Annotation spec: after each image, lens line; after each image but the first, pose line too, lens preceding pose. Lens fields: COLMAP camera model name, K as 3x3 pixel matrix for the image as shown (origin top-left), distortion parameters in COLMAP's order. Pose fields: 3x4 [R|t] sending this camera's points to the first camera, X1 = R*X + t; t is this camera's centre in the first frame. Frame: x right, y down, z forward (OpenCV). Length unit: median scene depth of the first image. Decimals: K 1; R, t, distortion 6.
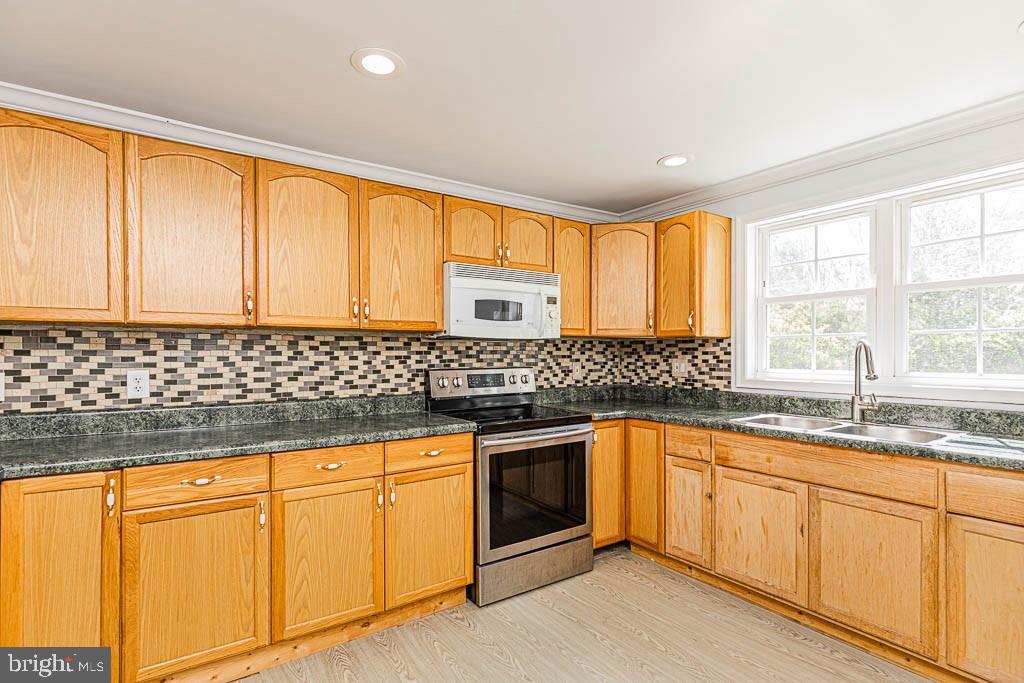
lens RADIAL K [[493.5, 0, 513.3], [0, 493.5, 353.4], [0, 0, 1]] dist [0.002964, 0.000448]
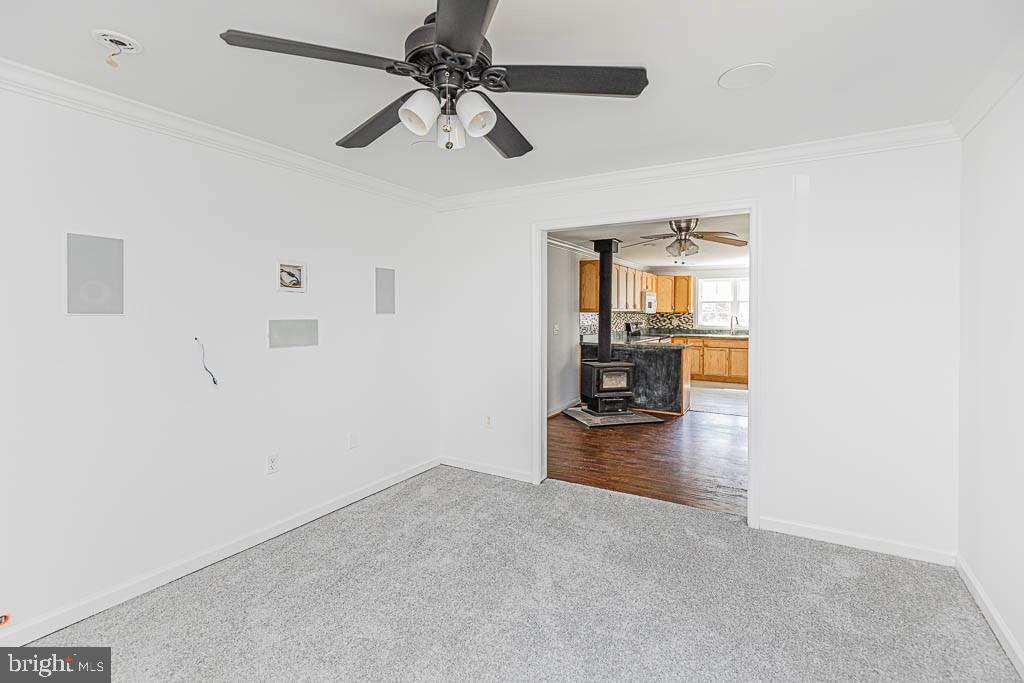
lens RADIAL K [[475.3, 0, 509.3], [0, 475.3, 310.2], [0, 0, 1]] dist [0.002963, 0.000315]
pose [[0.901920, 0.005967, 0.431862, -2.269498], [-0.006576, 0.999978, -0.000084, -0.044500], [-0.431853, -0.002765, 0.901940, -1.489921]]
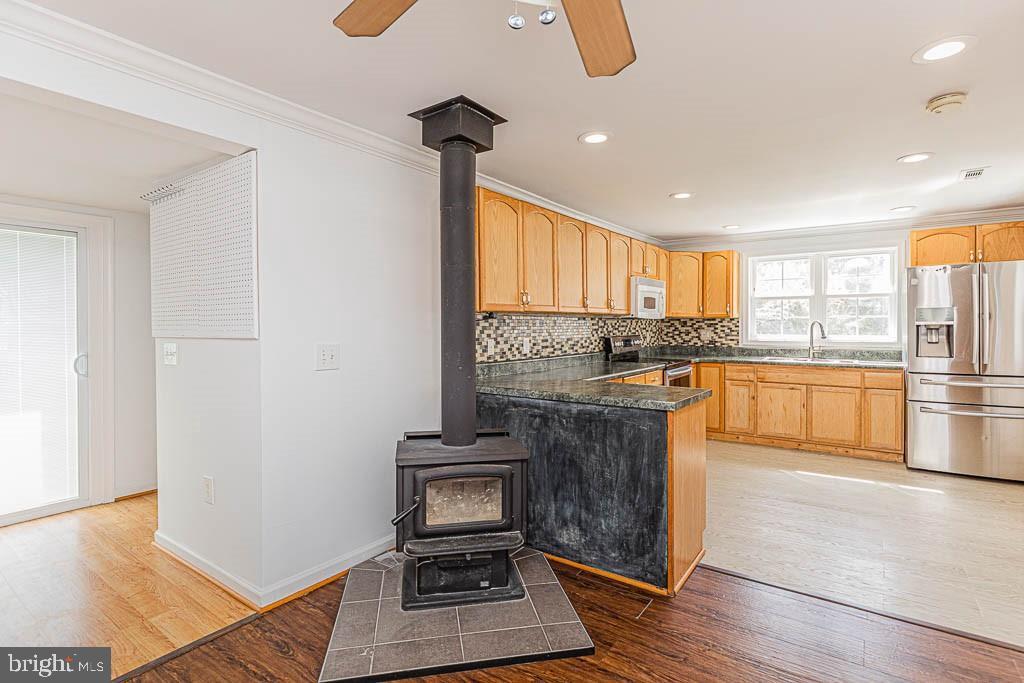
lens RADIAL K [[498.9, 0, 511.8], [0, 498.9, 329.7], [0, 0, 1]] dist [-0.001106, -0.000412]
pose [[0.940274, -0.005463, 0.340375, -1.100137], [0.002051, 0.999944, 0.010384, -0.010302], [-0.340413, -0.009066, 0.940232, -0.516555]]
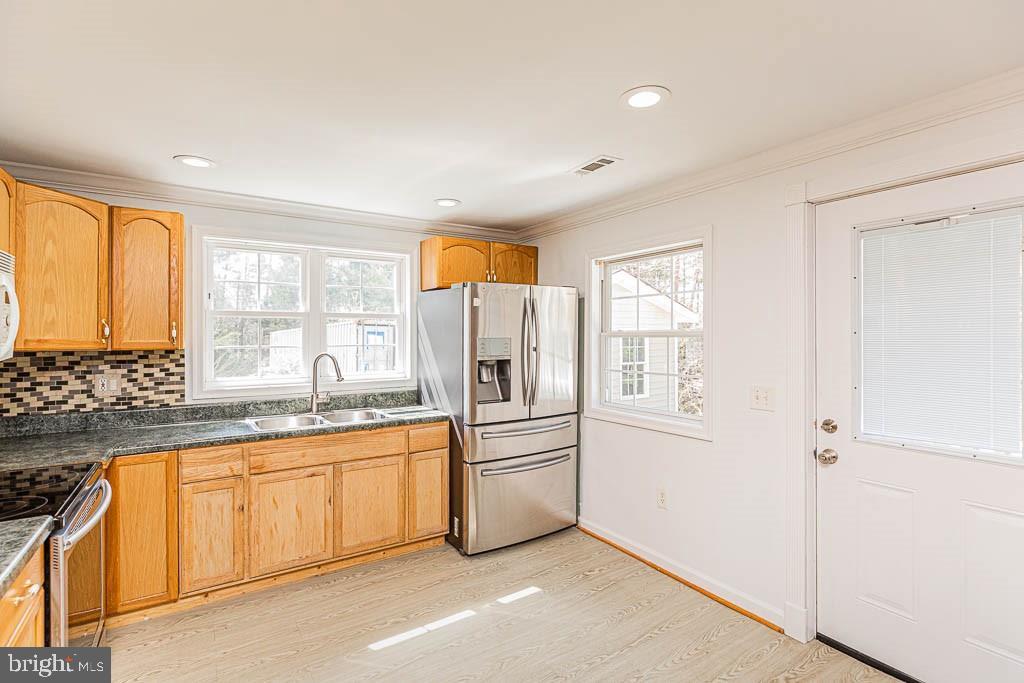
lens RADIAL K [[498.6, 0, 500.2], [0, 498.6, 335.8], [0, 0, 1]] dist [-0.000670, -0.000281]
pose [[0.041430, -0.000201, 0.999141, -0.557956], [0.002658, 0.999996, 0.000091, -0.061825], [-0.999138, 0.002652, 0.041431, 0.380372]]
